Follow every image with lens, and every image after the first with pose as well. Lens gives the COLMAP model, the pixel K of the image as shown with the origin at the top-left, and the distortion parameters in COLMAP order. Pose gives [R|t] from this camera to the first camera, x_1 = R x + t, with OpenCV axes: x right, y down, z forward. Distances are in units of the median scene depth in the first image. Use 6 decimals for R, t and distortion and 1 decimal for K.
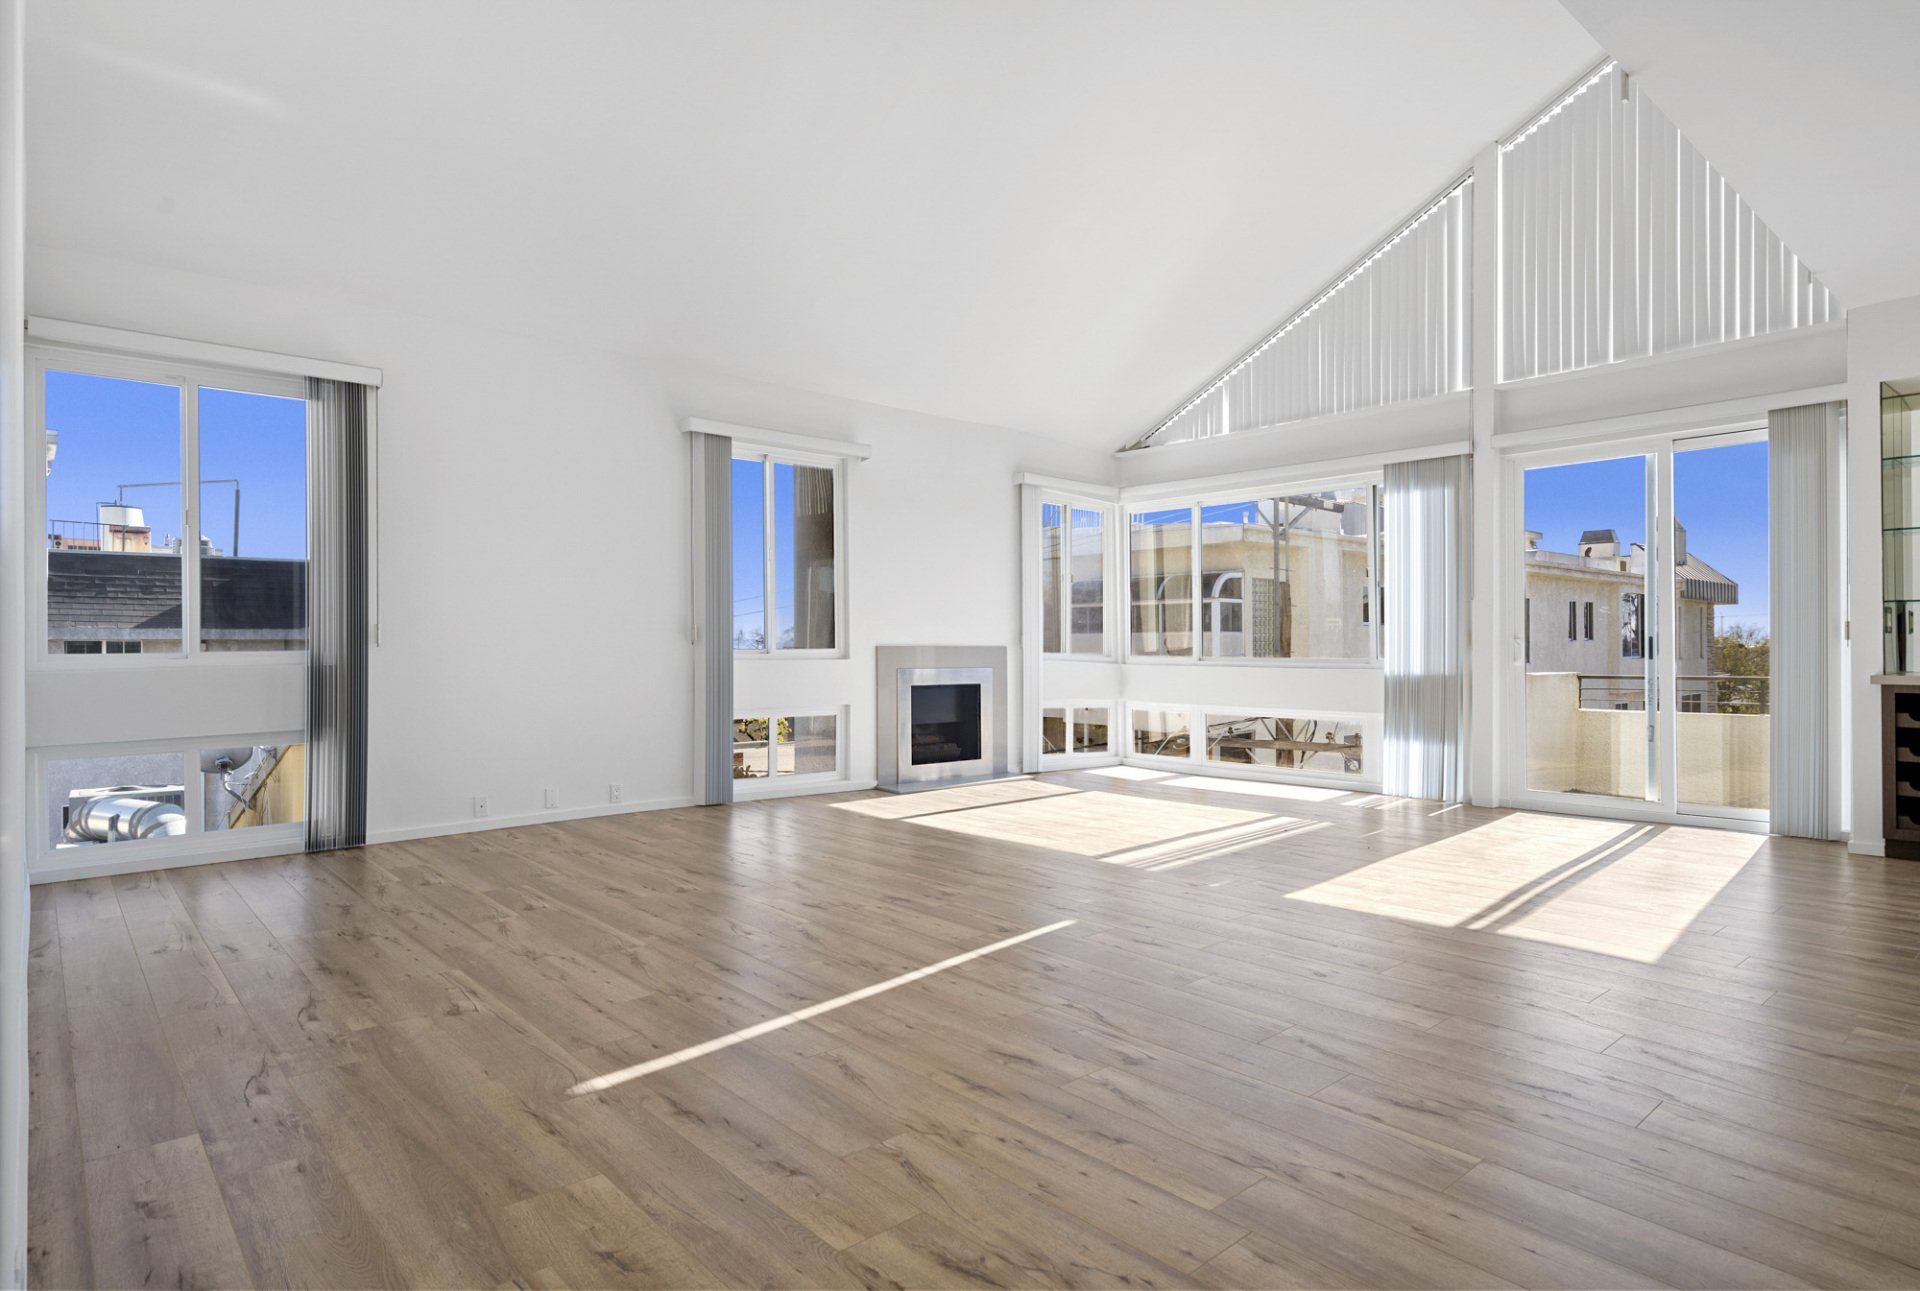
lens RADIAL K [[960.3, 0, 959.1], [0, 960.3, 648.8], [0, 0, 1]] dist [0.000204, 0.000187]
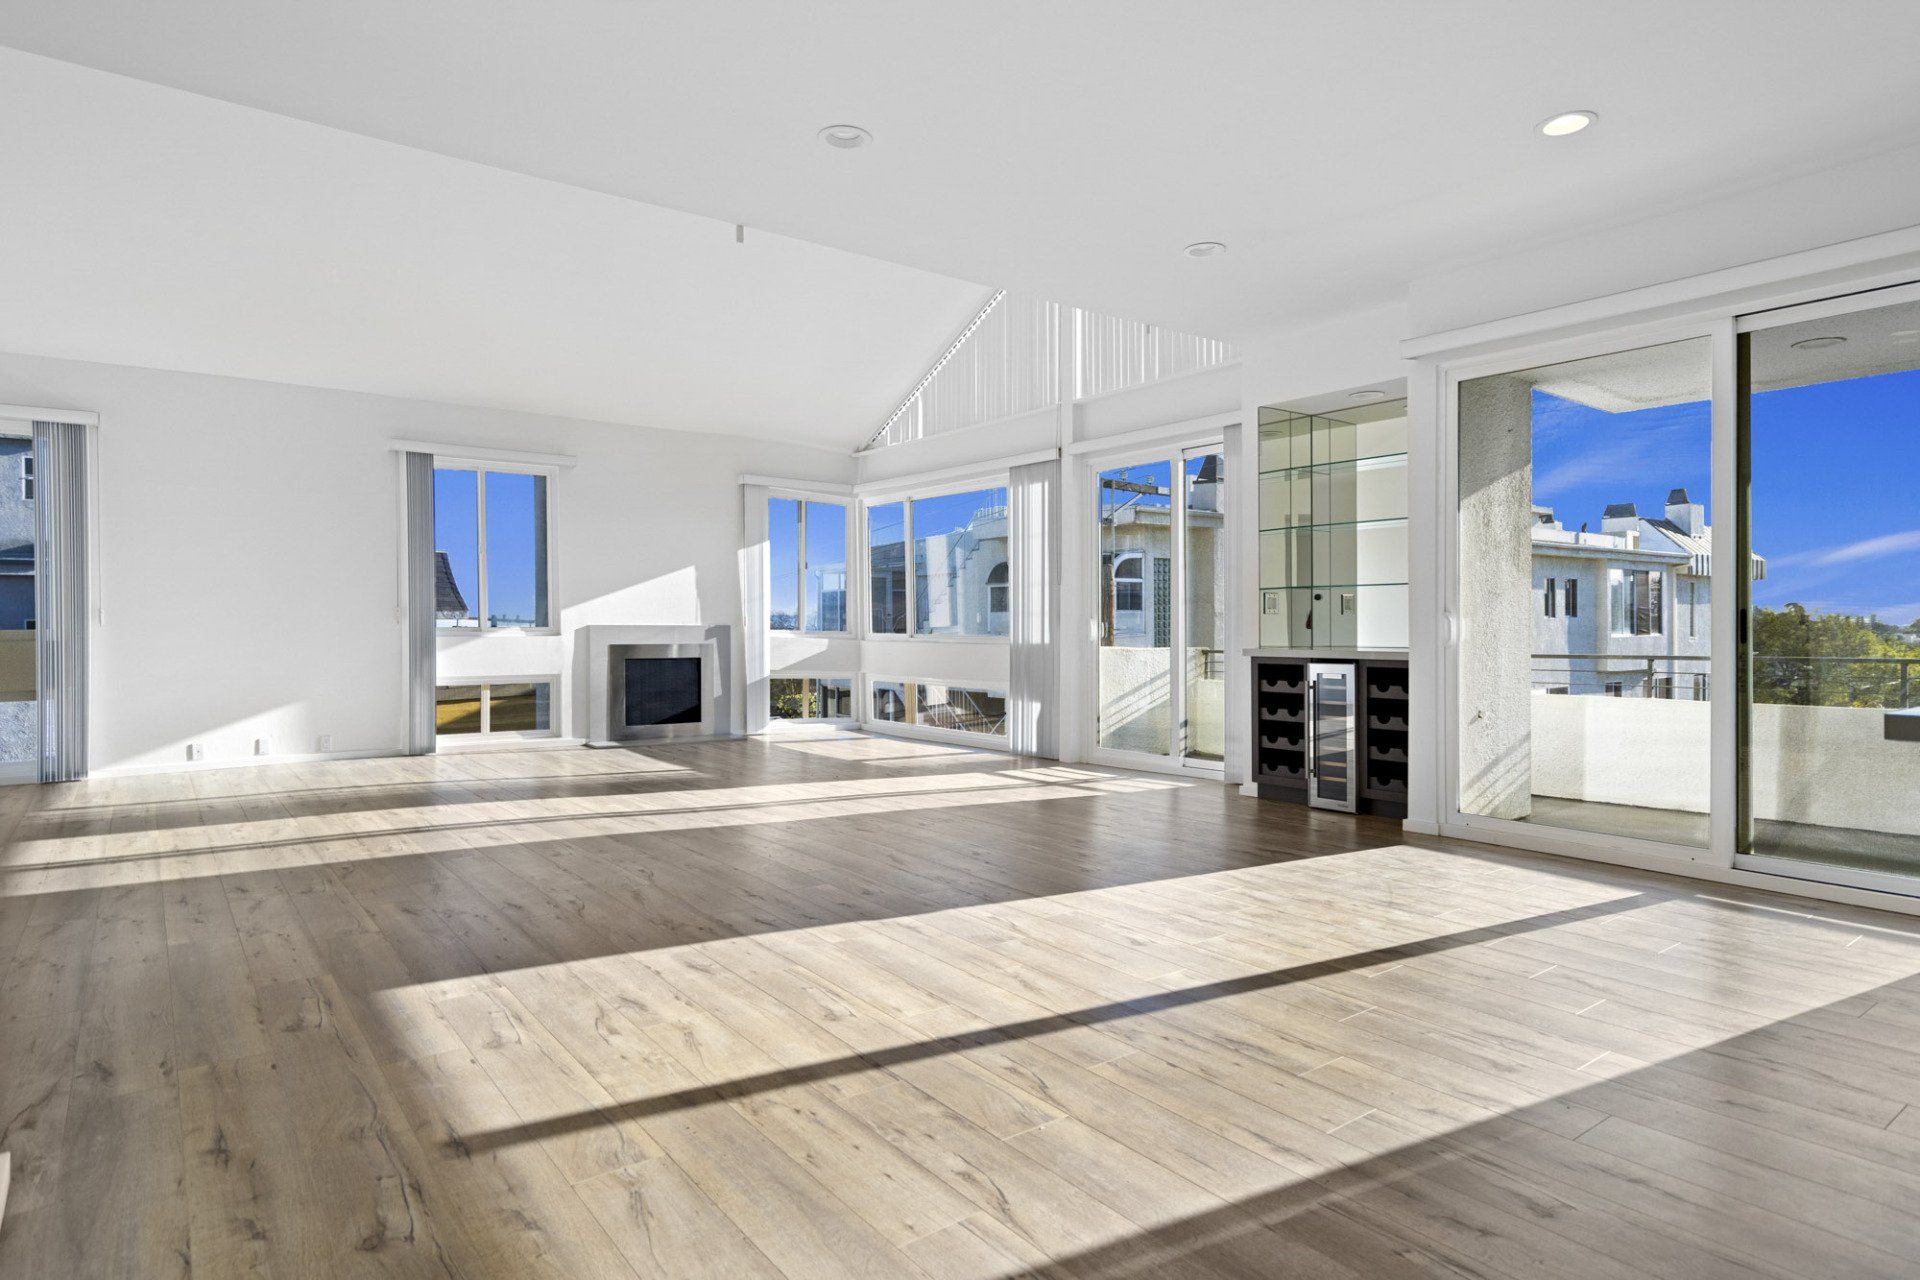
lens RADIAL K [[961.6, 0, 961.0], [0, 961.6, 635.7], [0, 0, 1]] dist [0.004404, 0.000447]
pose [[0.998699, -0.000366, -0.050990, 0.429038], [0.000875, 0.999950, 0.009957, -0.001105], [0.050984, -0.009989, 0.998650, -0.153985]]
